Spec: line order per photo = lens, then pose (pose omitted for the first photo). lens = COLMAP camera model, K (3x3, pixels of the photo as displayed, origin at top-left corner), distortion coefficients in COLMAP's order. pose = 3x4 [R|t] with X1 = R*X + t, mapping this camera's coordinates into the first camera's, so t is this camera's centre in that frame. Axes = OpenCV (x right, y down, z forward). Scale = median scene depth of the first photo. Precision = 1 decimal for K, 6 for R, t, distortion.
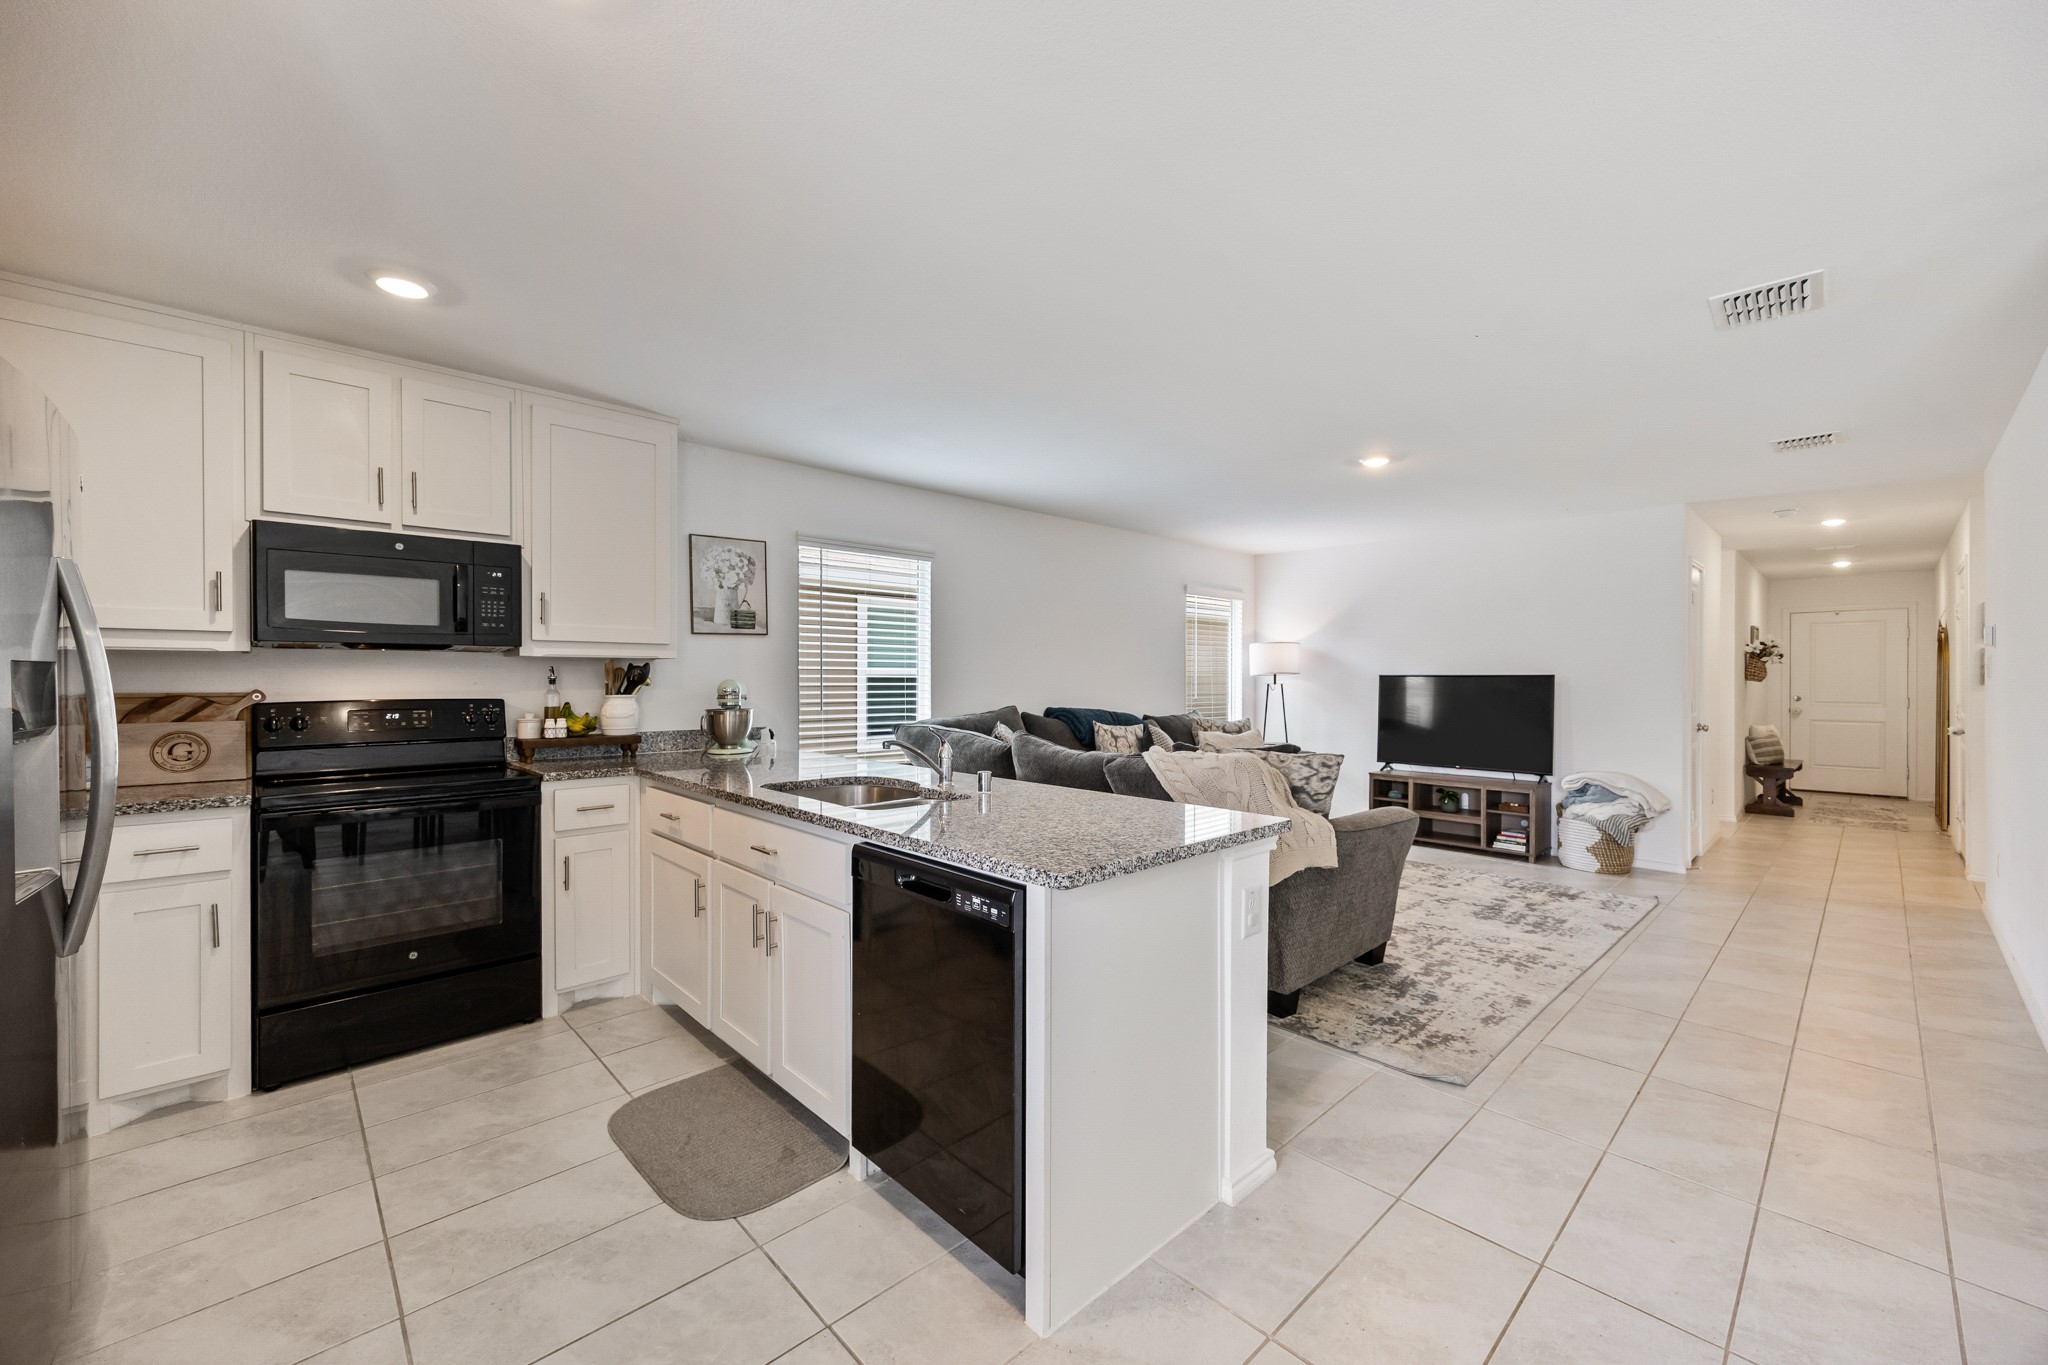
lens RADIAL K [[800.6, 0, 1024.0], [0, 800.6, 682.5], [0, 0, 1]] dist [0.005658, 0.000017]
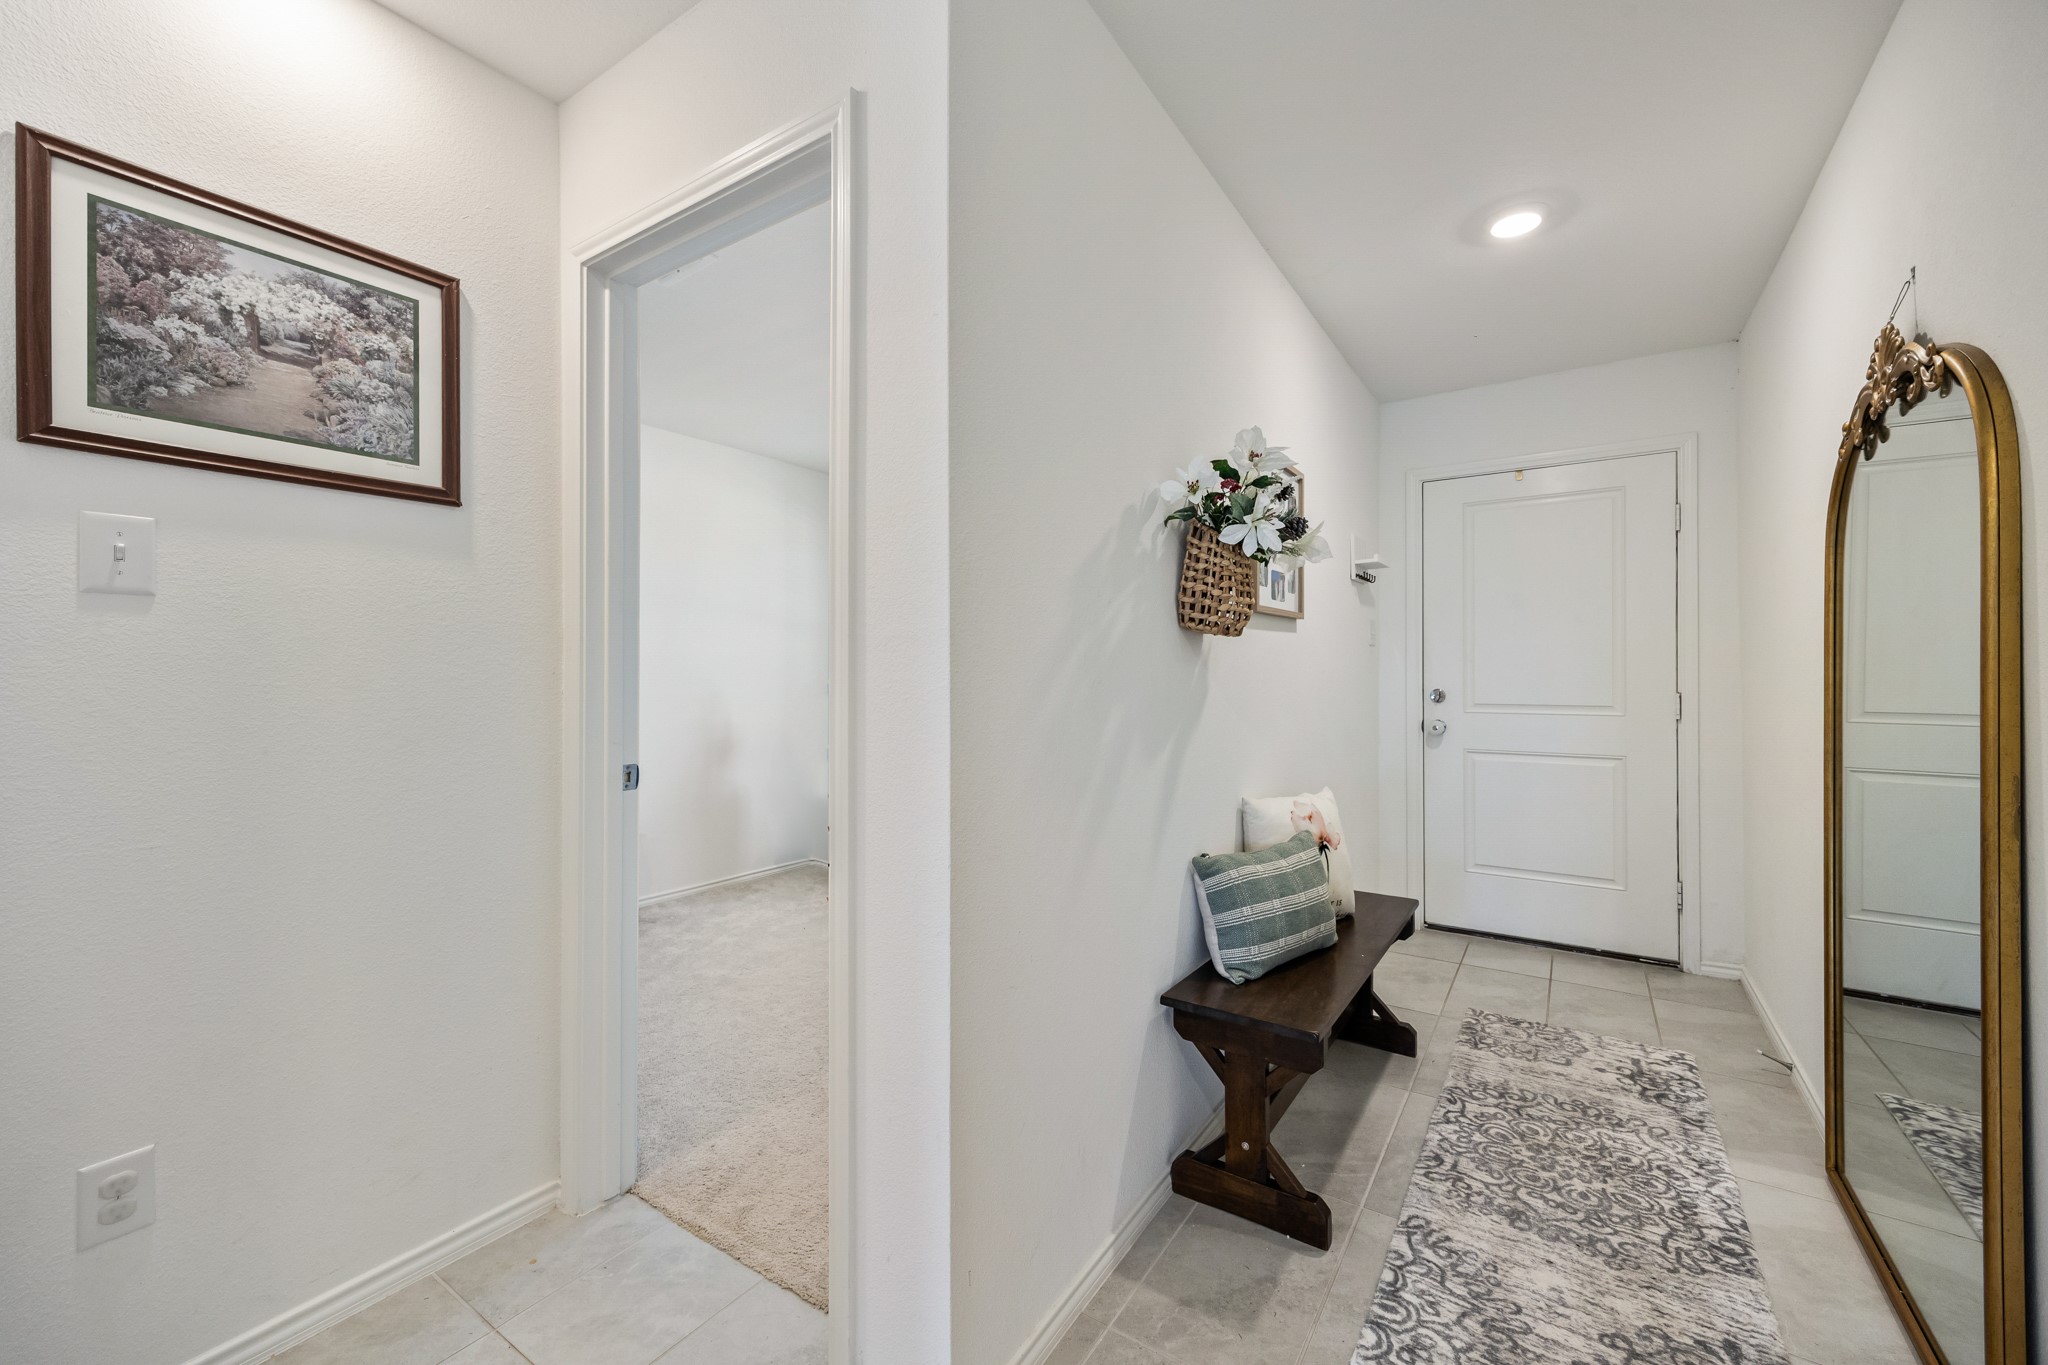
lens RADIAL K [[839.6, 0, 988.9], [0, 839.6, 668.1], [0, 0, 1]] dist [0.000747, 0.000113]
pose [[0.979382, -0.001222, 0.202014, 1.605795], [0.002677, 0.999972, -0.006928, 0.020939], [-0.202000, 0.007326, 0.979358, 1.553199]]
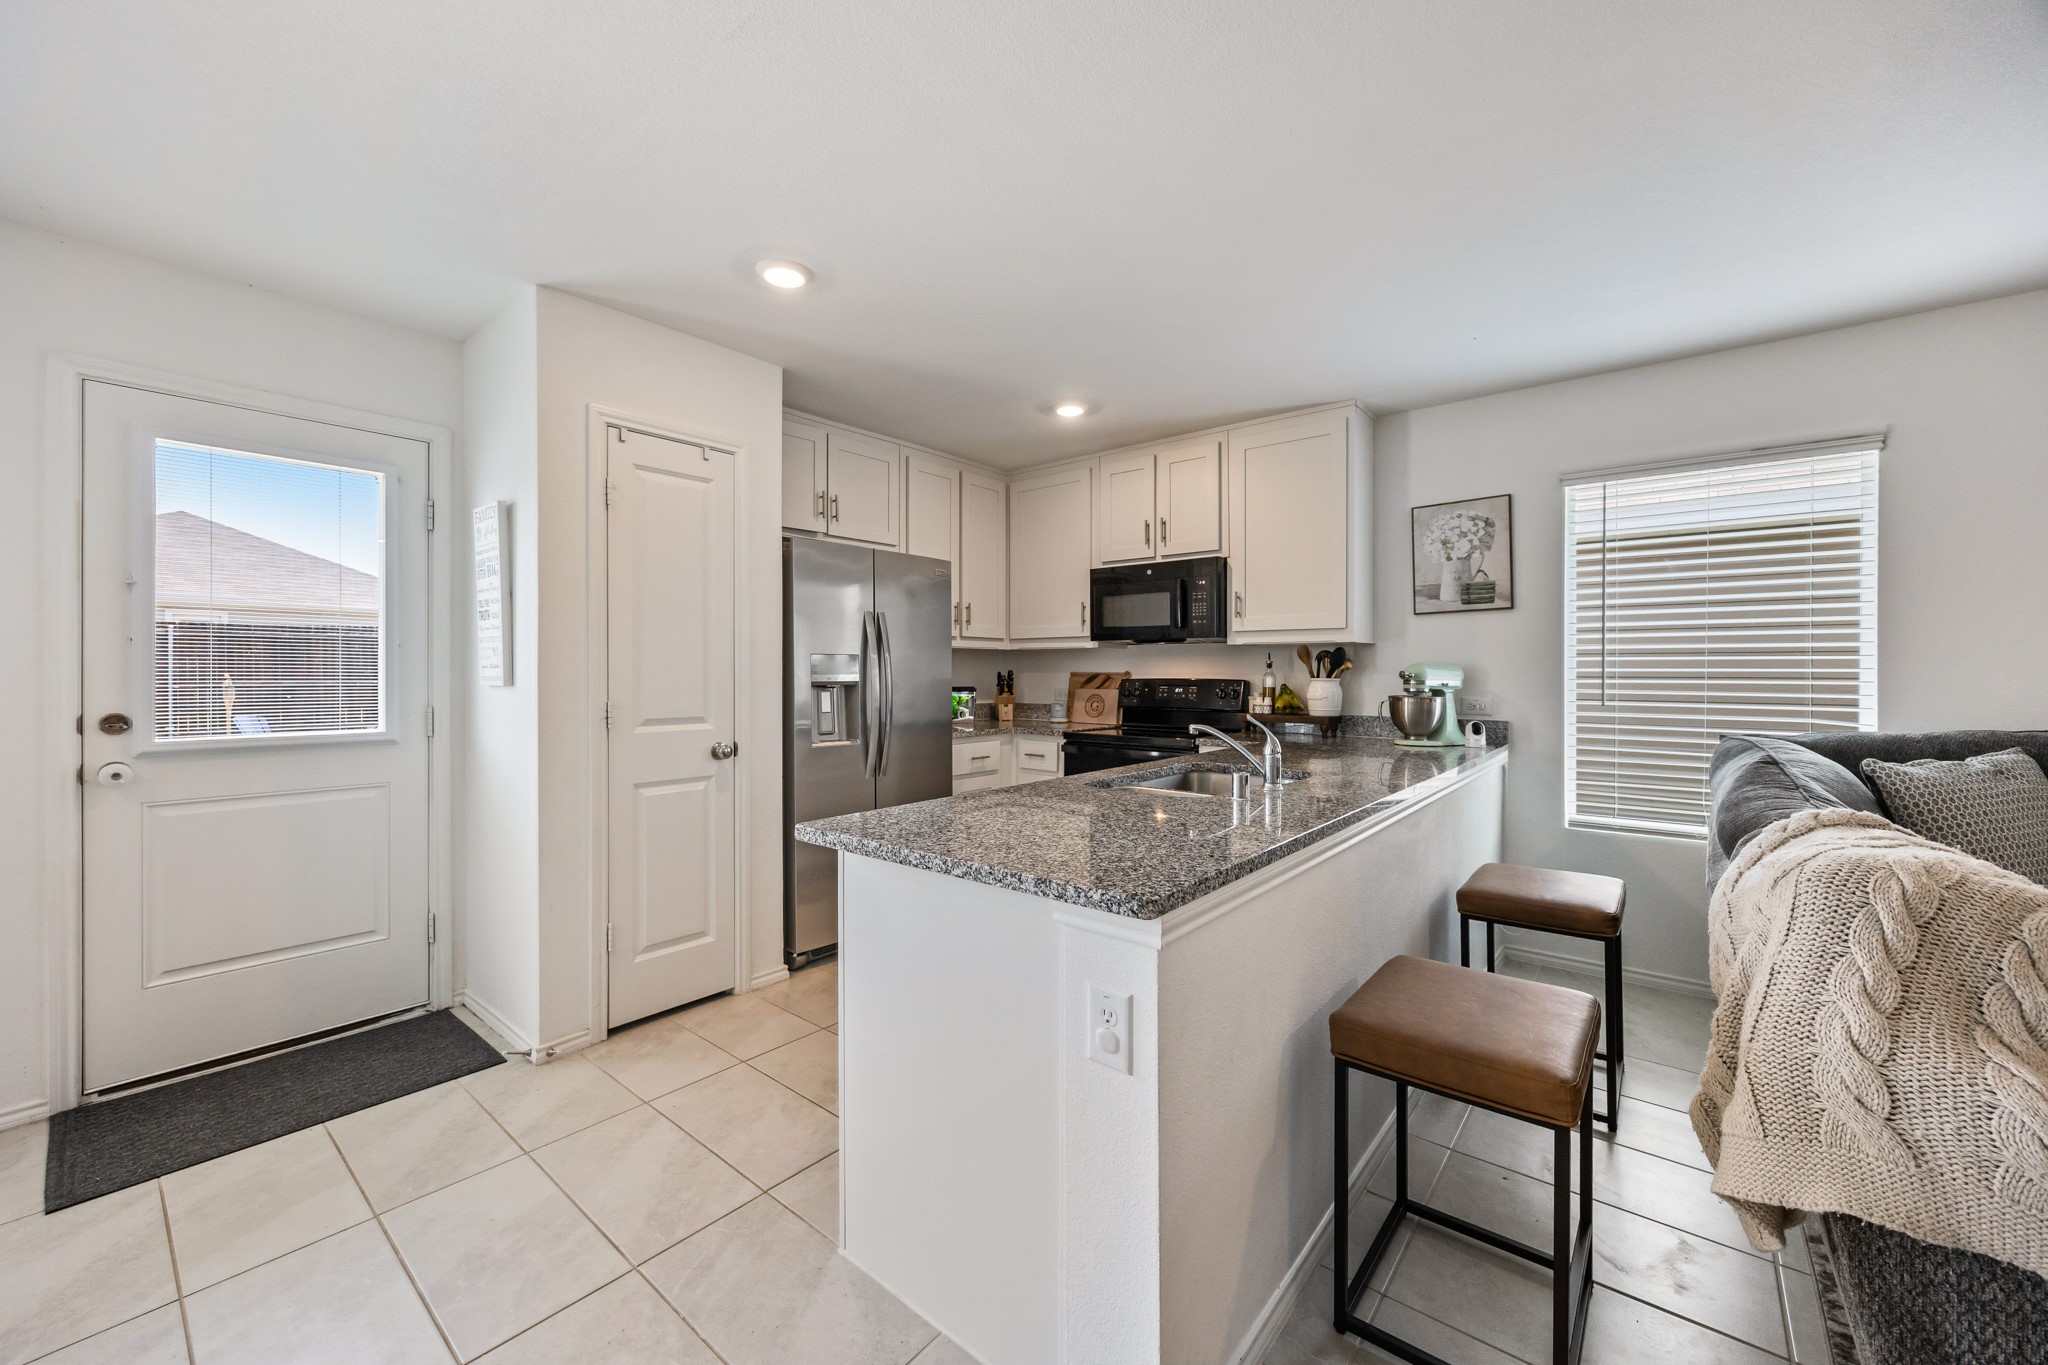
lens RADIAL K [[782.9, 0, 1018.8], [0, 782.9, 678.0], [0, 0, 1]] dist [0.000304, 0.000166]
pose [[0.124978, 0.009421, -0.992115, 0.450435], [-0.005940, 0.999944, 0.008747, 0.008063], [0.992142, 0.004800, 0.125027, 0.446926]]
